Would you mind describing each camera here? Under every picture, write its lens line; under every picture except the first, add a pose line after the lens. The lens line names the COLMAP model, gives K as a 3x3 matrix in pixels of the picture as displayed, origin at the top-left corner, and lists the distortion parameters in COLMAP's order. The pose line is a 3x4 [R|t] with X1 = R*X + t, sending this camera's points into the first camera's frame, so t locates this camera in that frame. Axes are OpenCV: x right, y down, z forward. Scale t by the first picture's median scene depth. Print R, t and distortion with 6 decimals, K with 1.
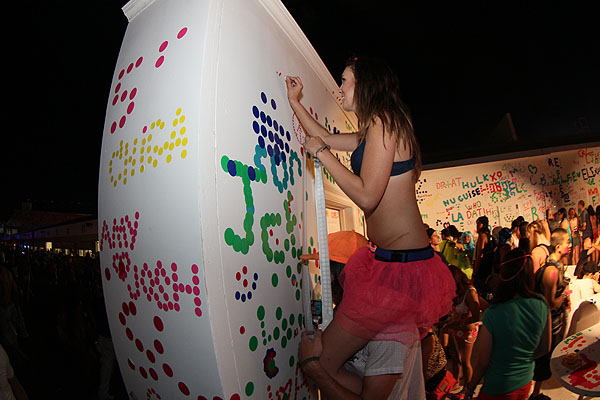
lens RADIAL K [[276.9, 0, 300.0], [0, 276.9, 199.5], [0, 0, 1]] dist [-0.000425, 0.000054]
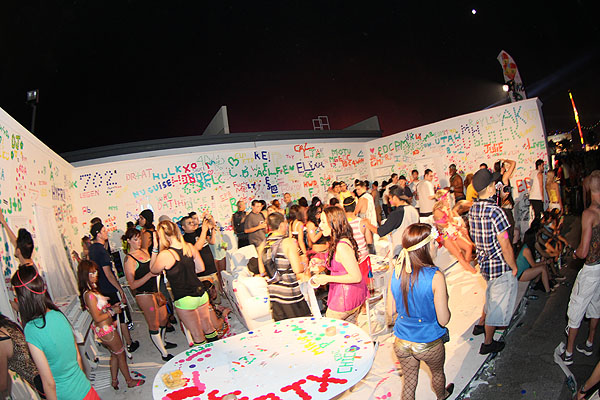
lens RADIAL K [[276.9, 0, 300.0], [0, 276.9, 199.9], [0, 0, 1]] dist [-0.000425, 0.000054]
pose [[0.987123, -0.008674, 0.159729, 0.934175], [0.008406, 0.999962, 0.002350, 0.033929], [-0.159743, -0.000977, 0.987158, -0.062932]]
